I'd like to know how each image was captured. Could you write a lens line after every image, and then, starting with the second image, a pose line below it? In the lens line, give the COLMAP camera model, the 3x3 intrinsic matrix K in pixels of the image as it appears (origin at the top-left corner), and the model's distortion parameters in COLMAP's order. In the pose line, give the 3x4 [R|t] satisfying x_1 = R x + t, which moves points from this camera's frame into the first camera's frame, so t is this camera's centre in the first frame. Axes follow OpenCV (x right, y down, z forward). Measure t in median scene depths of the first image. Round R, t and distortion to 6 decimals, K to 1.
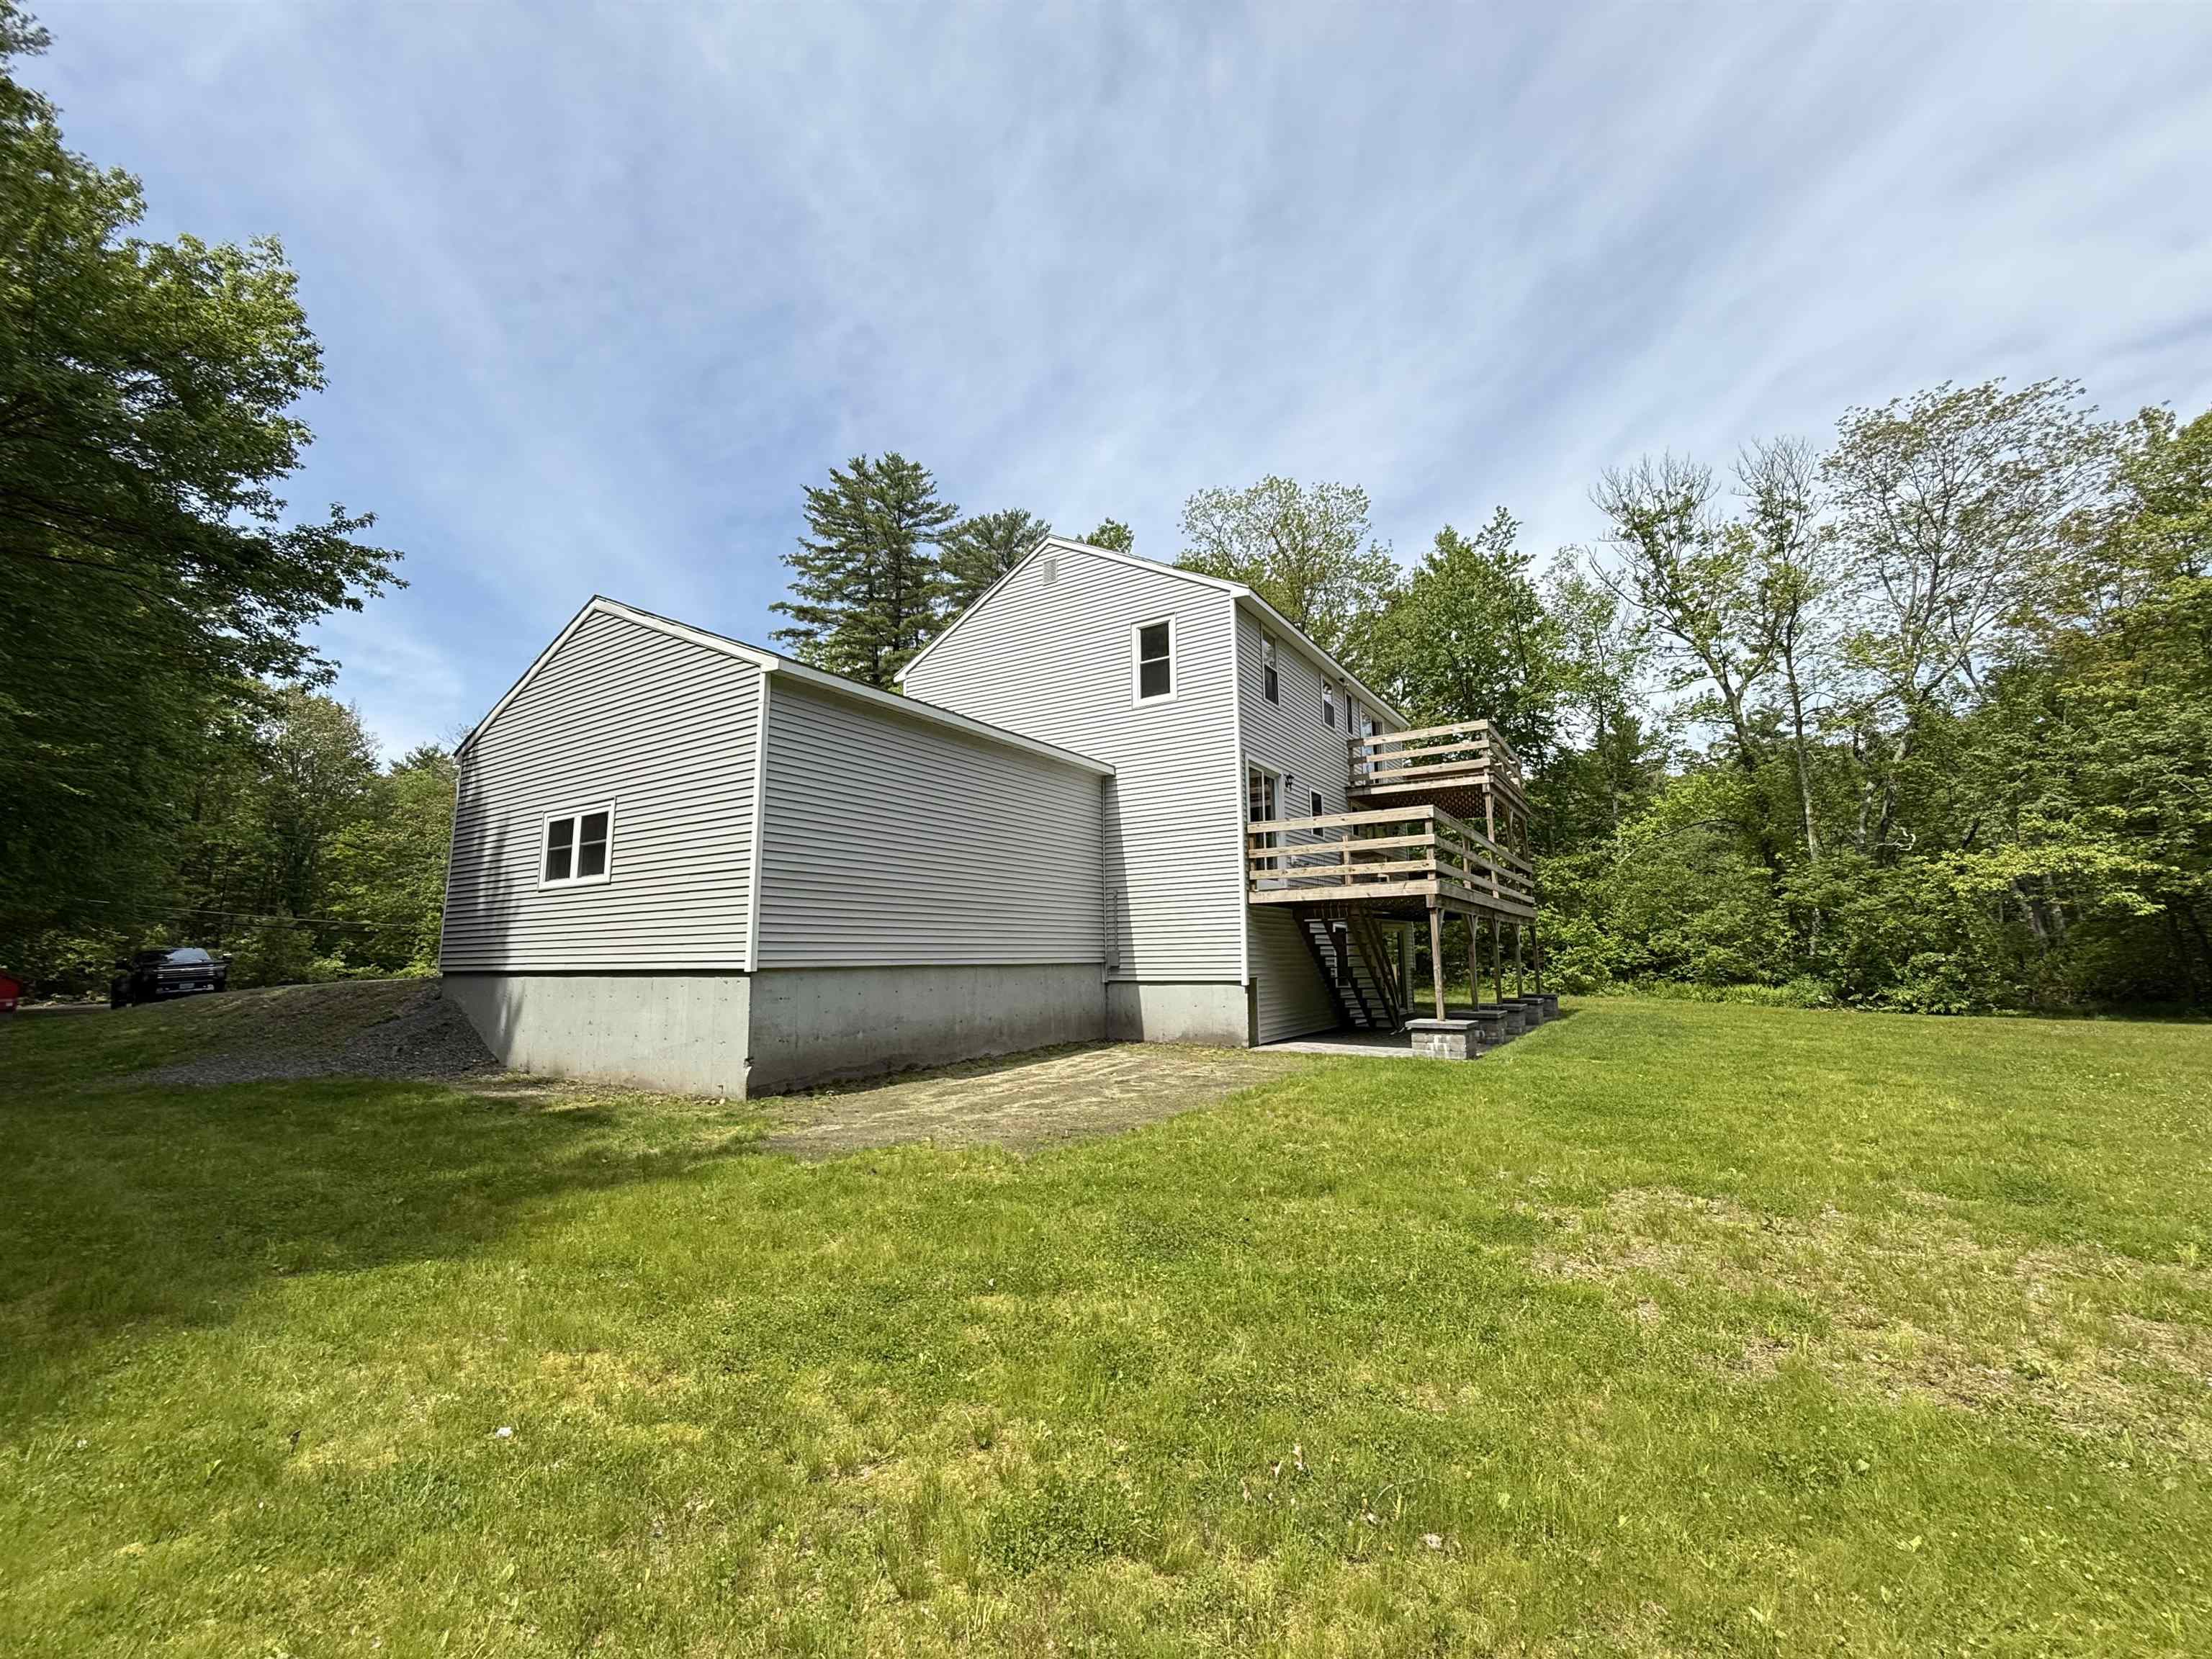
lens RADIAL K [[875.8, 0, 1106.0], [0, 875.8, 829.5], [0, 0, 1]] dist [0.001144, -0.000045]
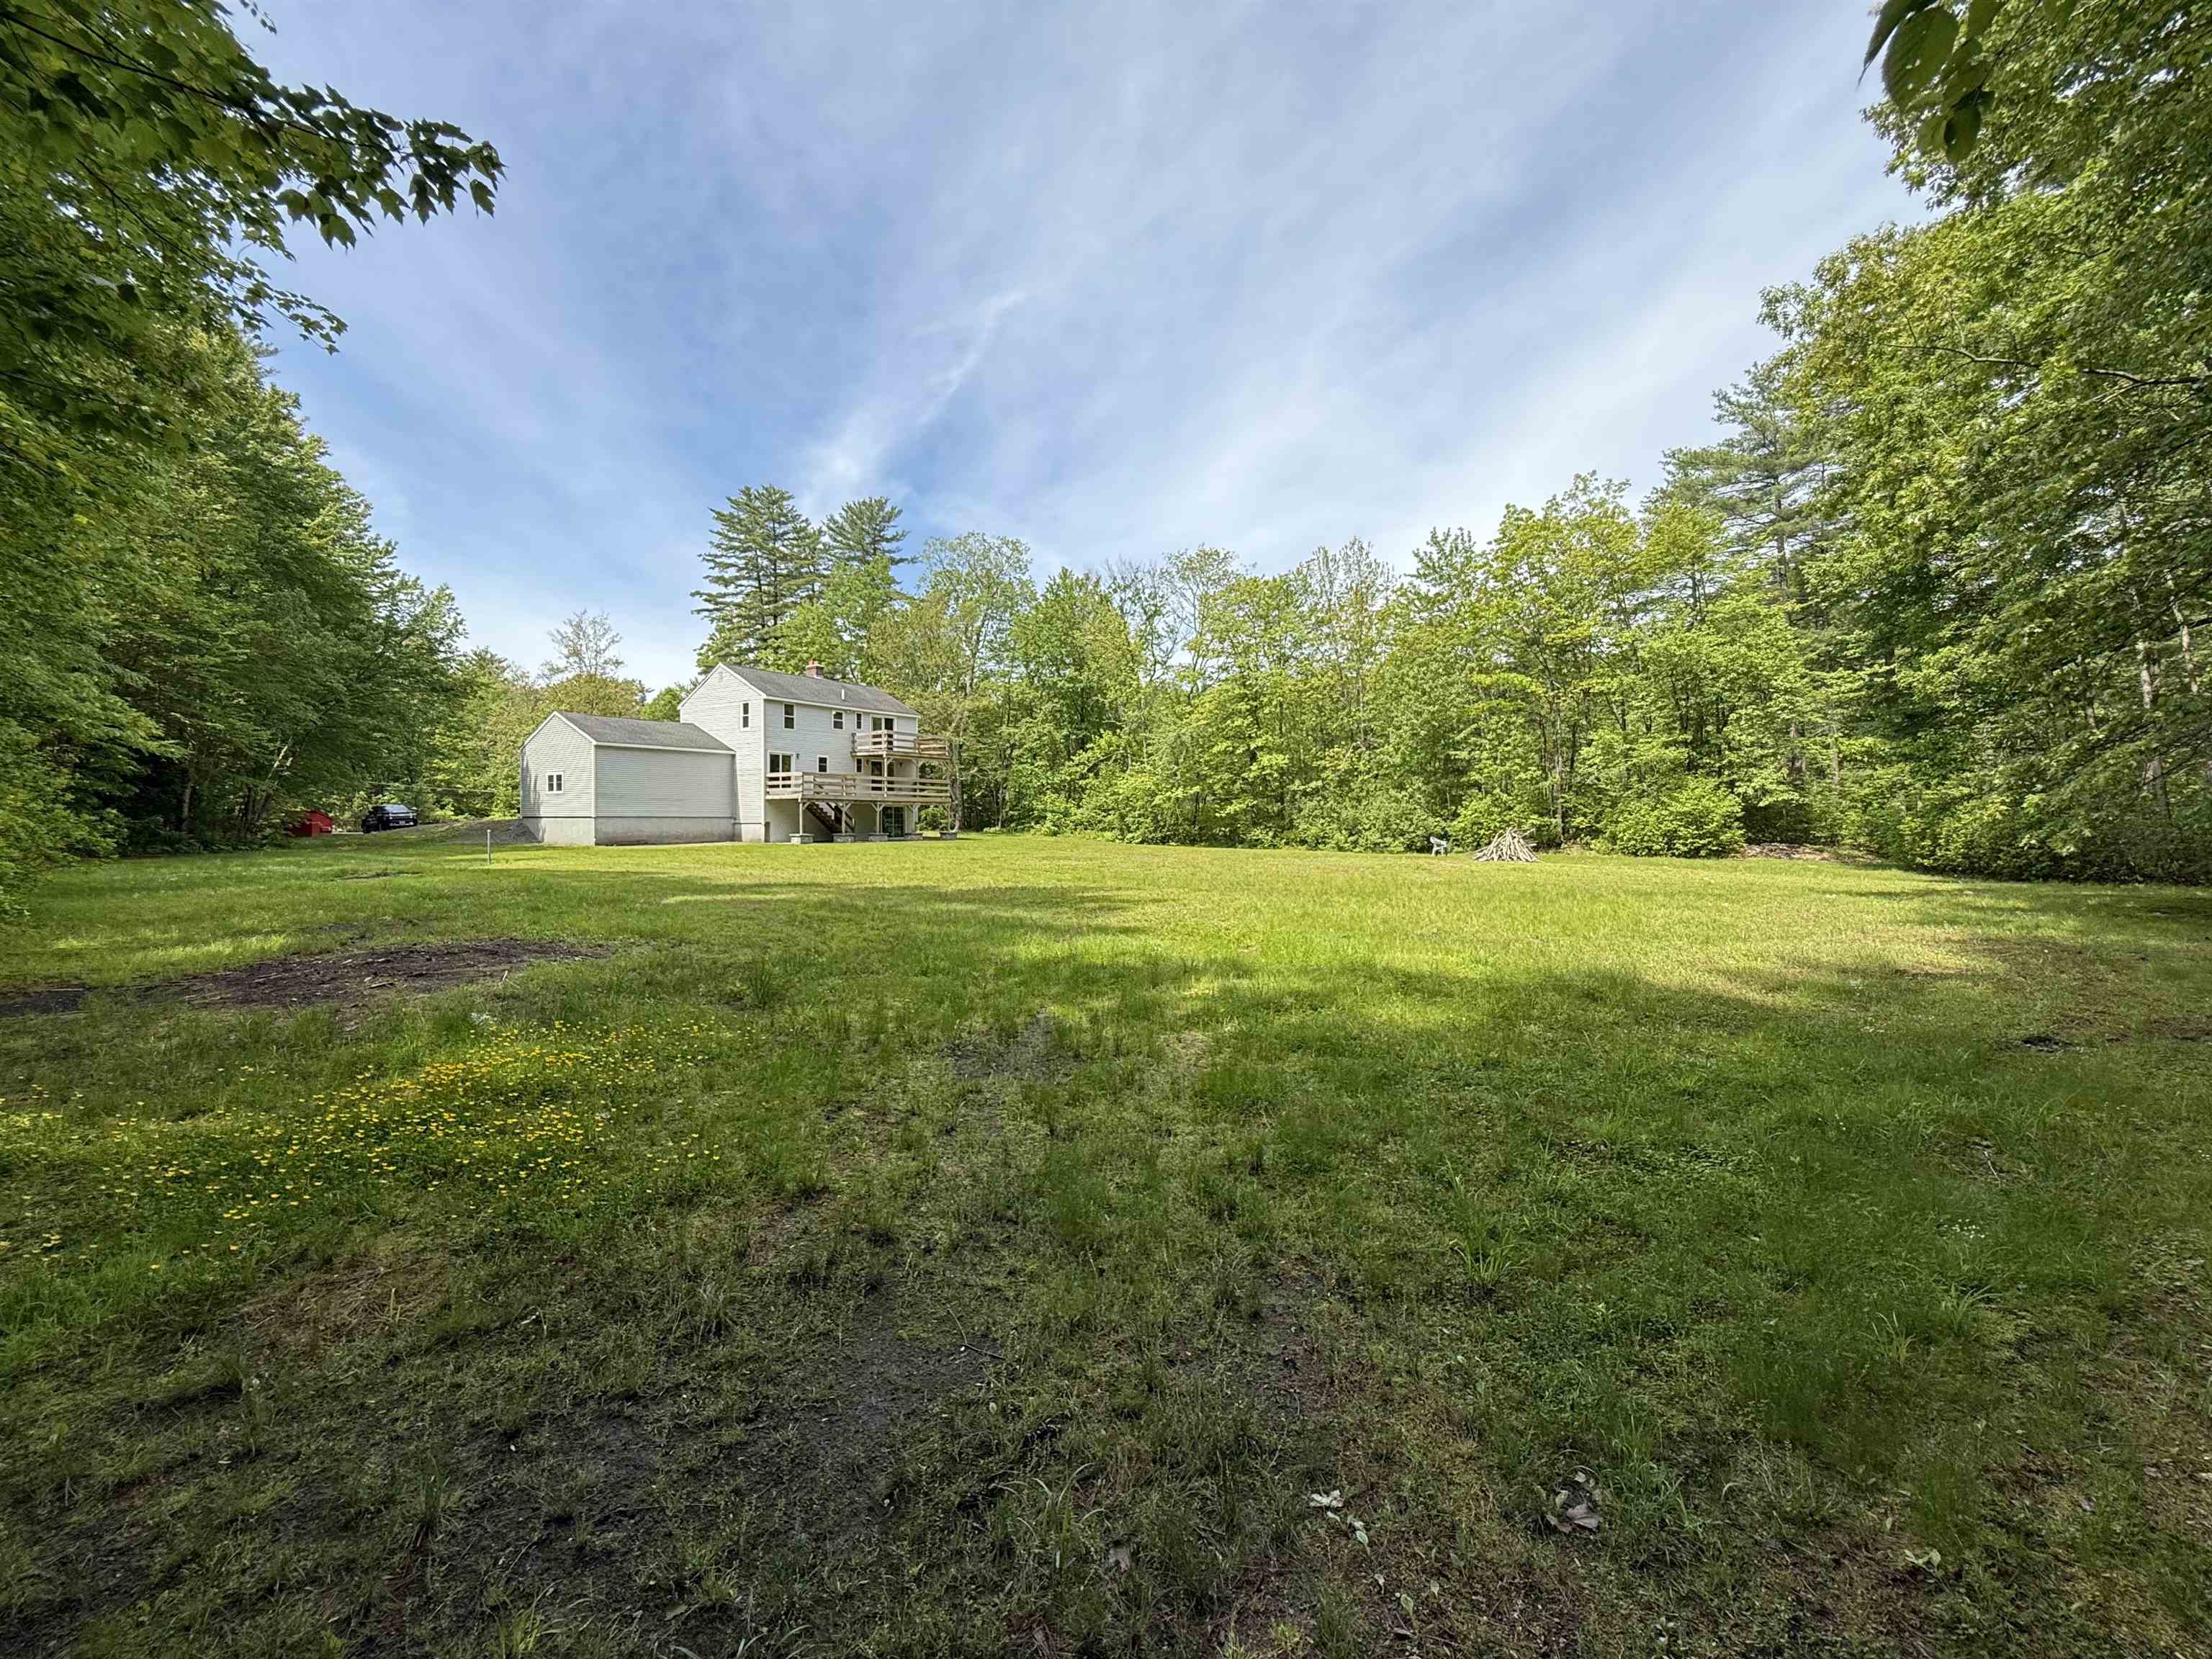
lens RADIAL K [[875.8, 0, 1106.0], [0, 875.8, 829.5], [0, 0, 1]] dist [0.001144, -0.000045]
pose [[0.999194, 0.014442, -0.037466, 1.391918], [-0.008296, 0.987199, 0.159275, -0.295881], [0.039286, -0.158836, 0.986523, -1.935510]]
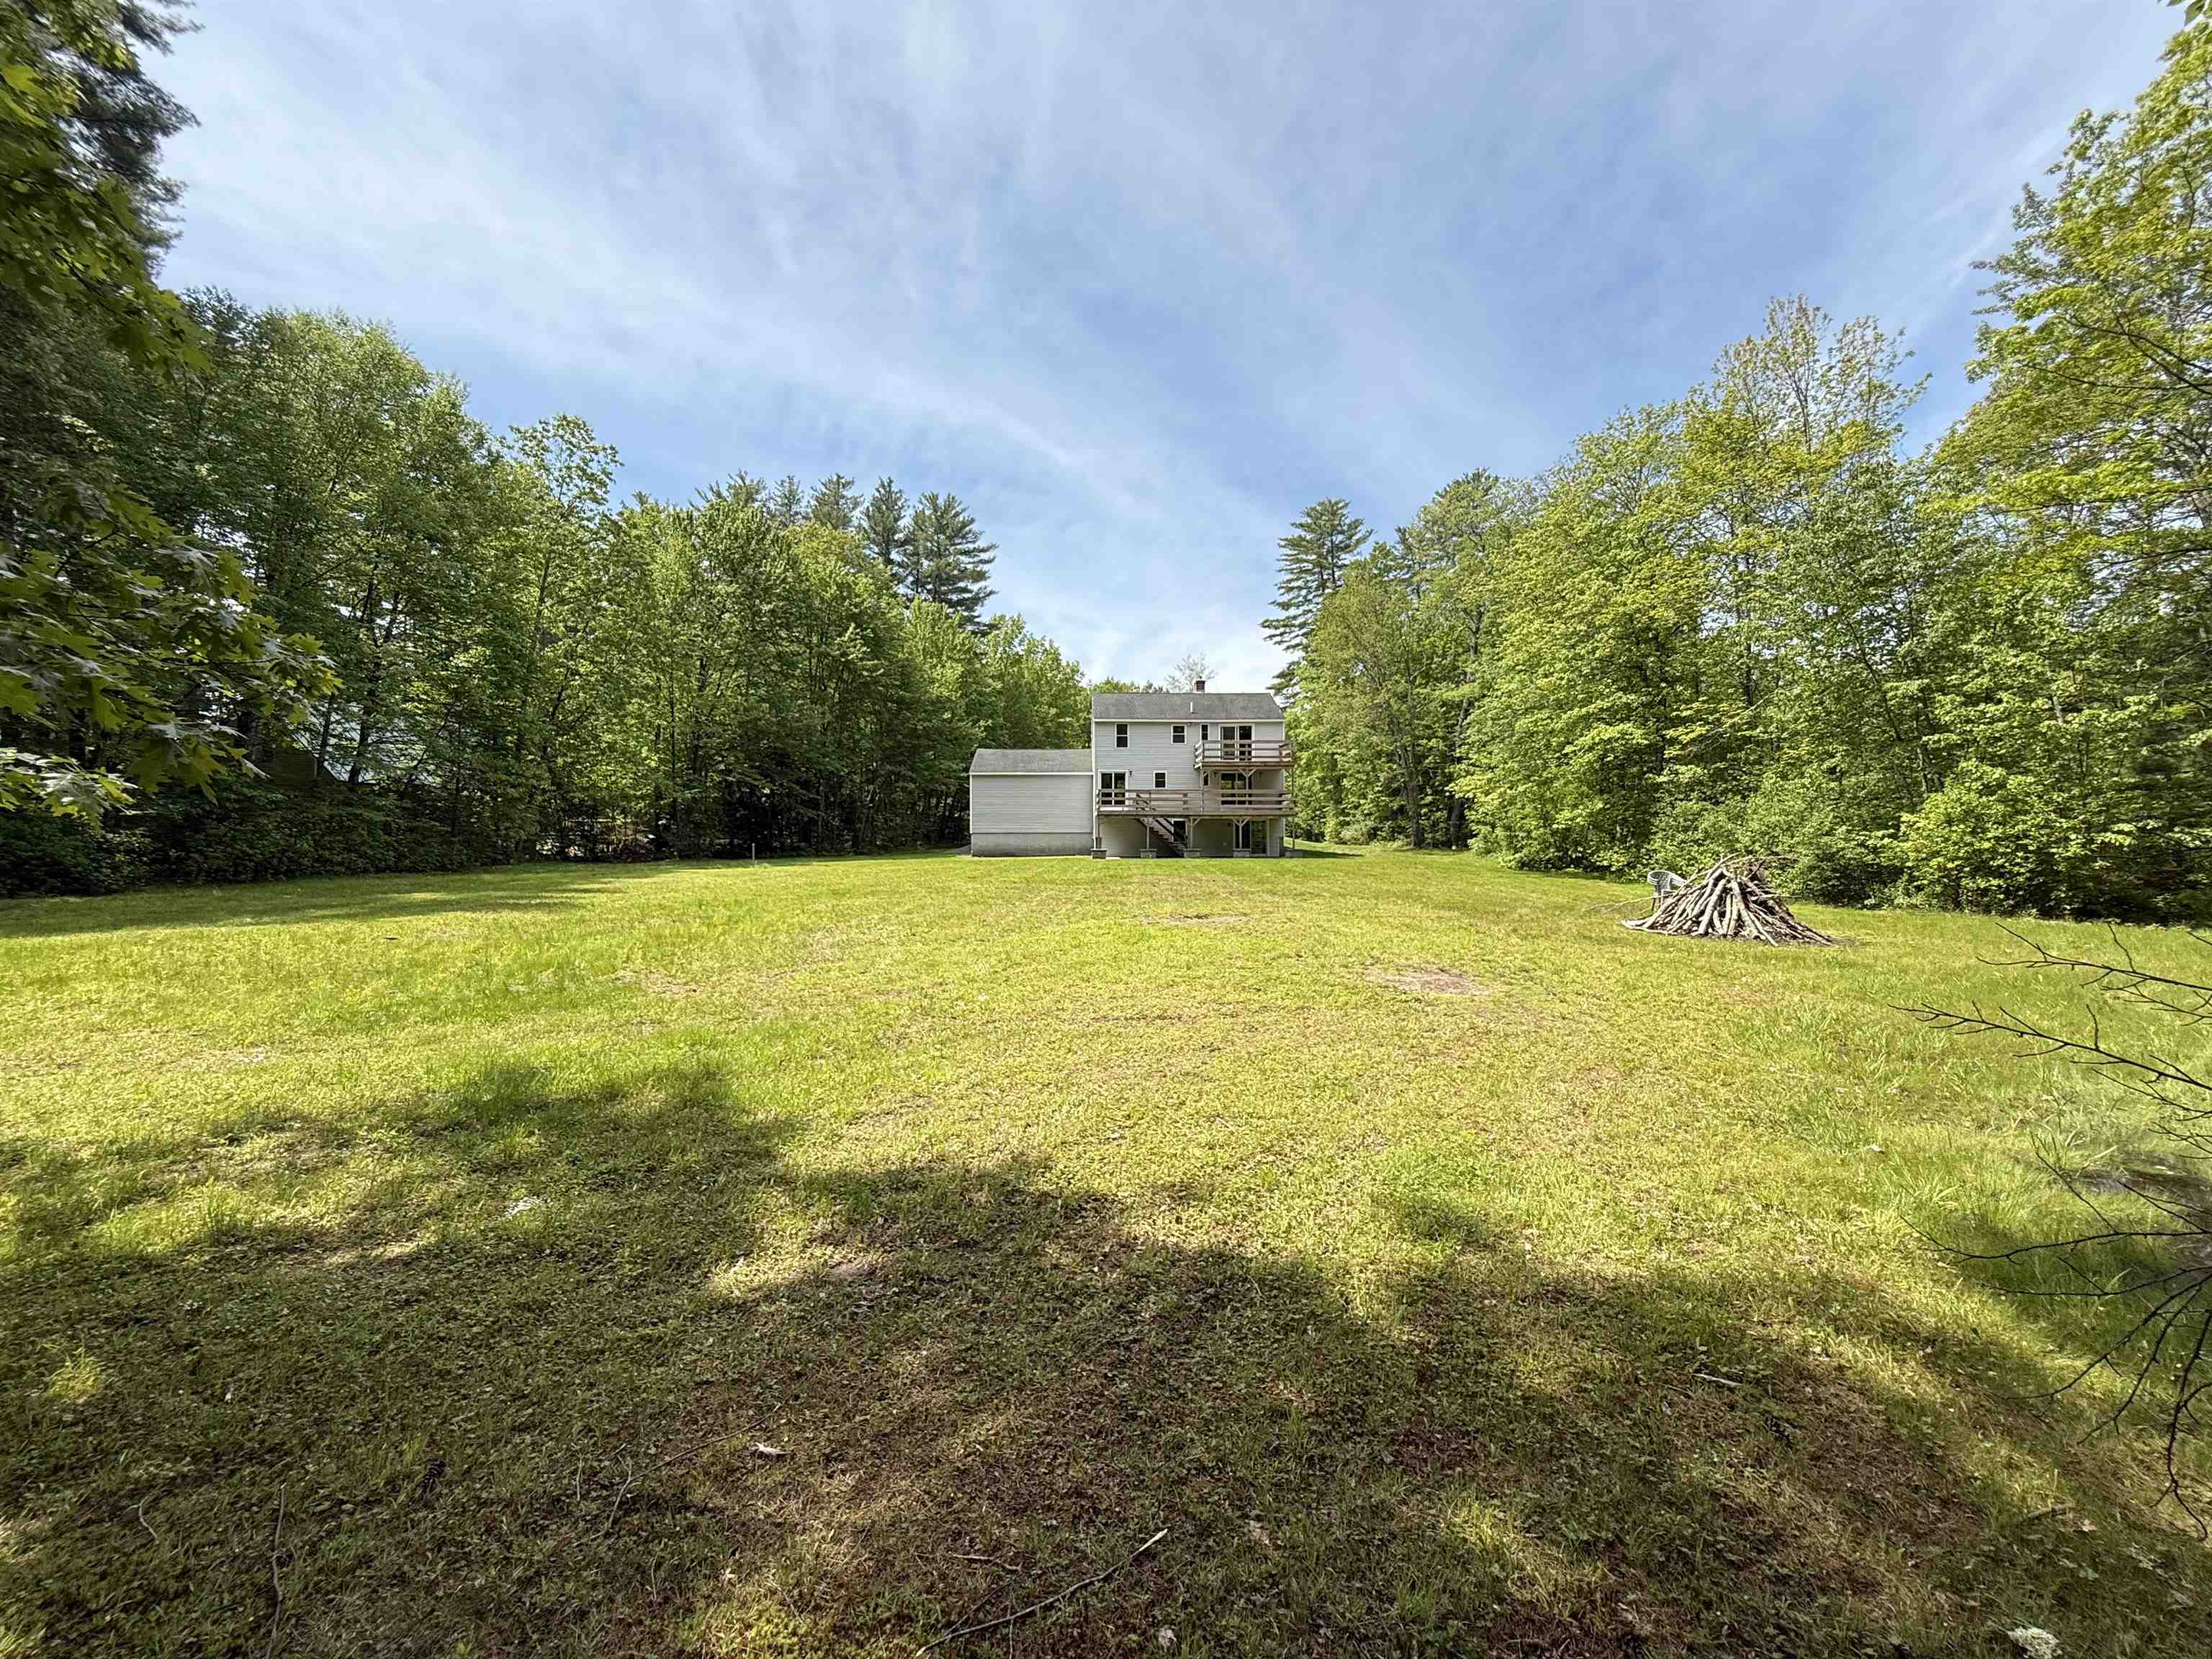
lens RADIAL K [[875.8, 0, 1106.0], [0, 875.8, 829.5], [0, 0, 1]] dist [0.001144, -0.000045]
pose [[0.569835, 0.004866, -0.821744, 2.704607], [0.117419, 0.989239, 0.087282, -0.140953], [0.813327, -0.146225, 0.563132, -0.806022]]
